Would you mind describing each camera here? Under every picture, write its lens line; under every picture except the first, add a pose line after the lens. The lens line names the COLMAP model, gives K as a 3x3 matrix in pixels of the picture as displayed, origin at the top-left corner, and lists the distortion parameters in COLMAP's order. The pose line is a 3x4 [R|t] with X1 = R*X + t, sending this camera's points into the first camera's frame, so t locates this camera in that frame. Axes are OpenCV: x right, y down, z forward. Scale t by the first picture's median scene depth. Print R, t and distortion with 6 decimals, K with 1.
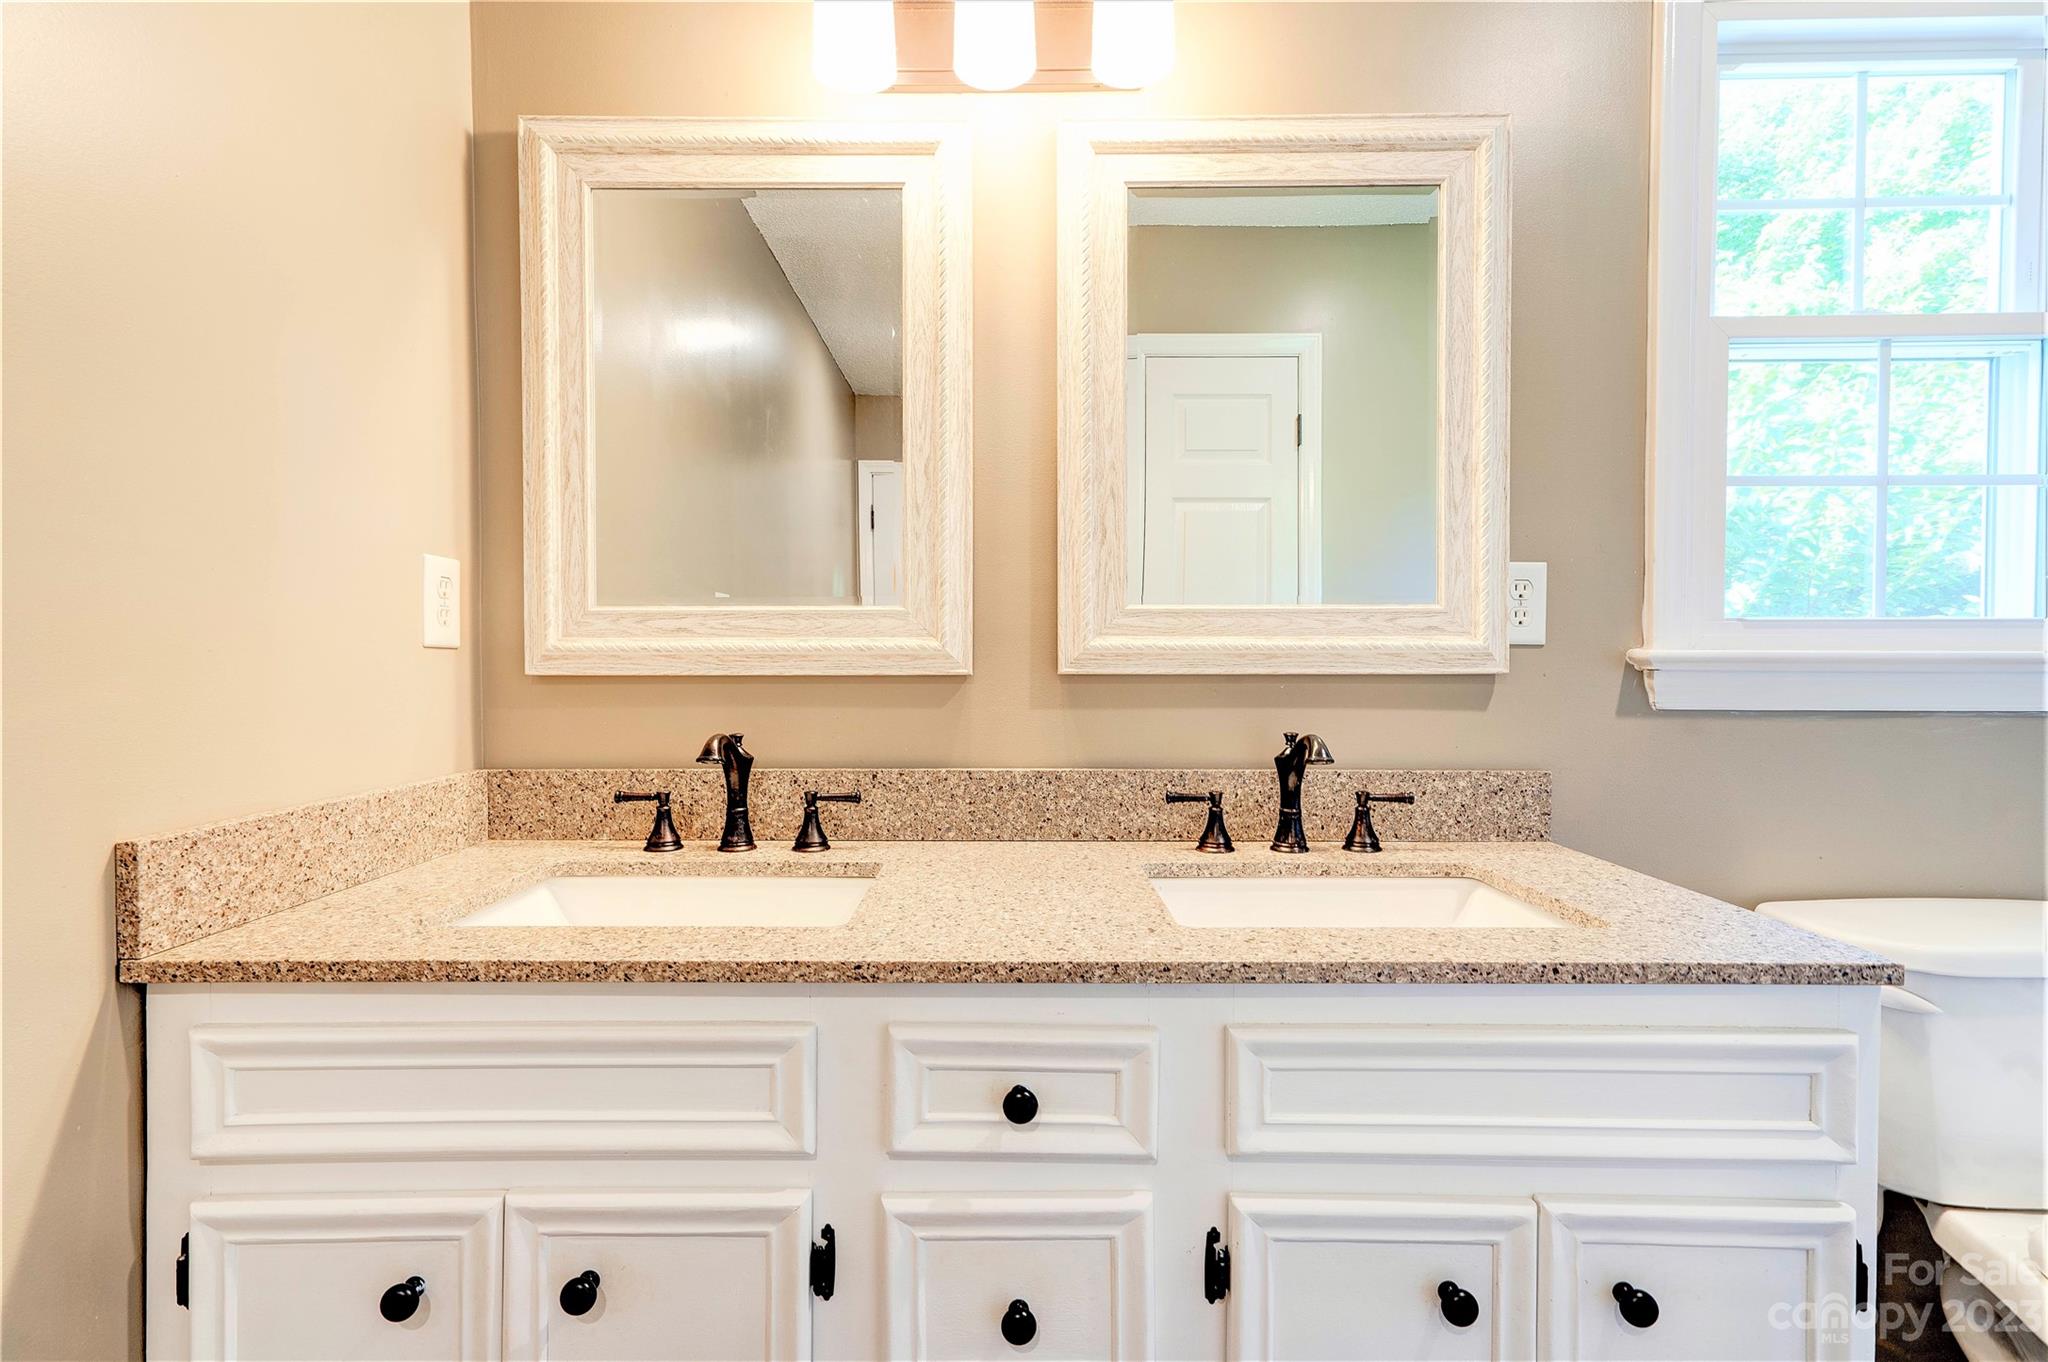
lens RADIAL K [[962.6, 0, 1017.5], [0, 962.6, 676.8], [0, 0, 1]] dist [0.000385, 0.014458]
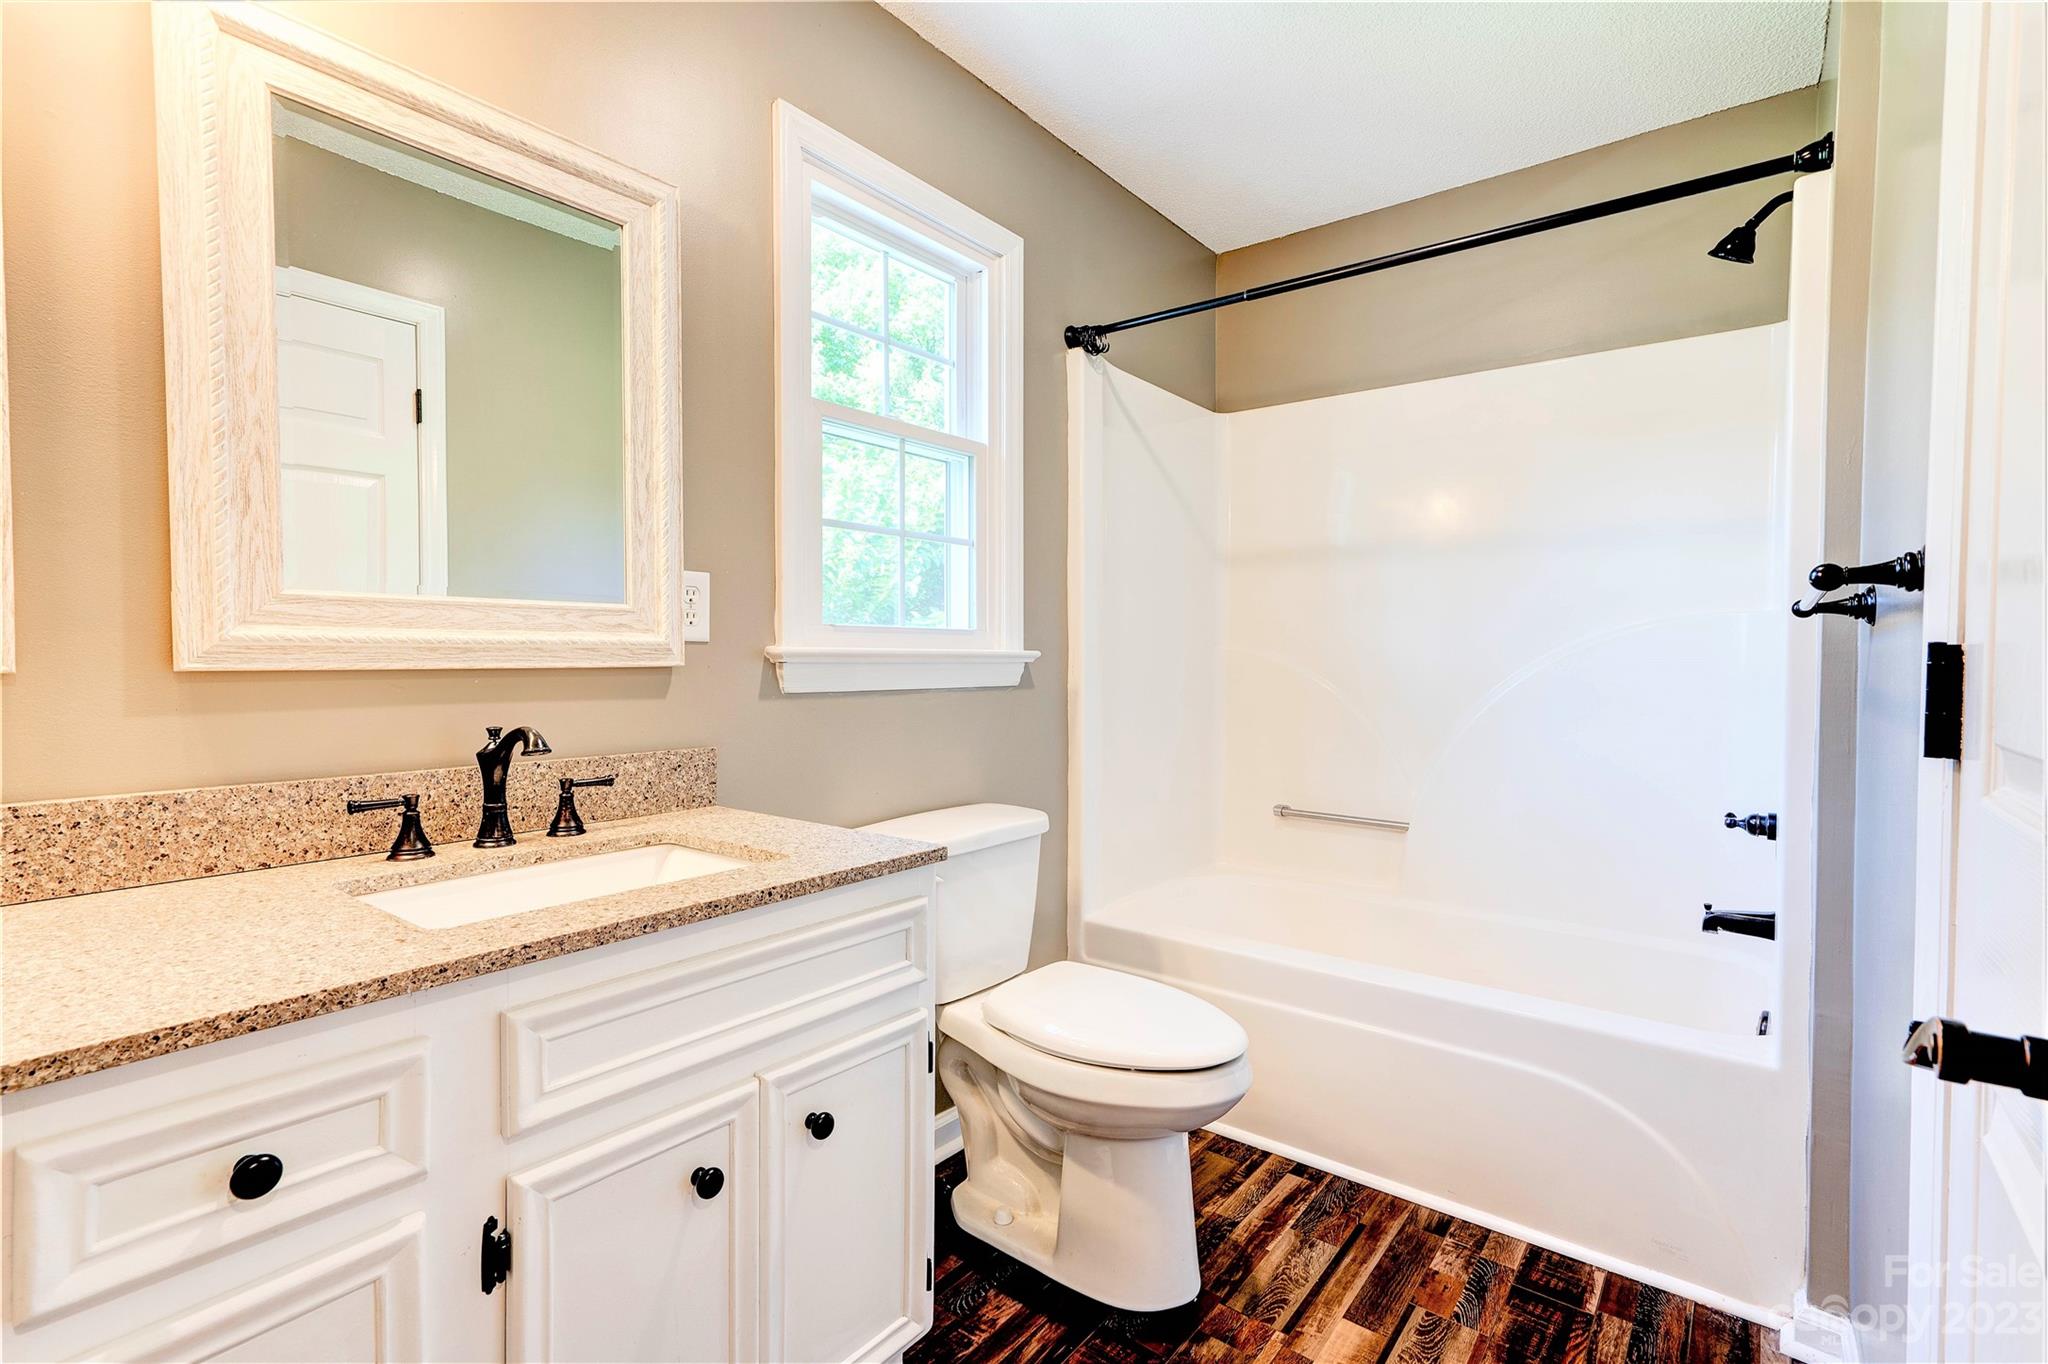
lens RADIAL K [[948.9, 0, 1011.1], [0, 948.9, 678.0], [0, 0, 1]] dist [0.000567, 0.022413]
pose [[0.627822, -0.017258, 0.778166, -0.145427], [0.013593, 0.999845, 0.011207, 0.003739], [-0.778238, 0.003542, 0.627959, -0.033072]]
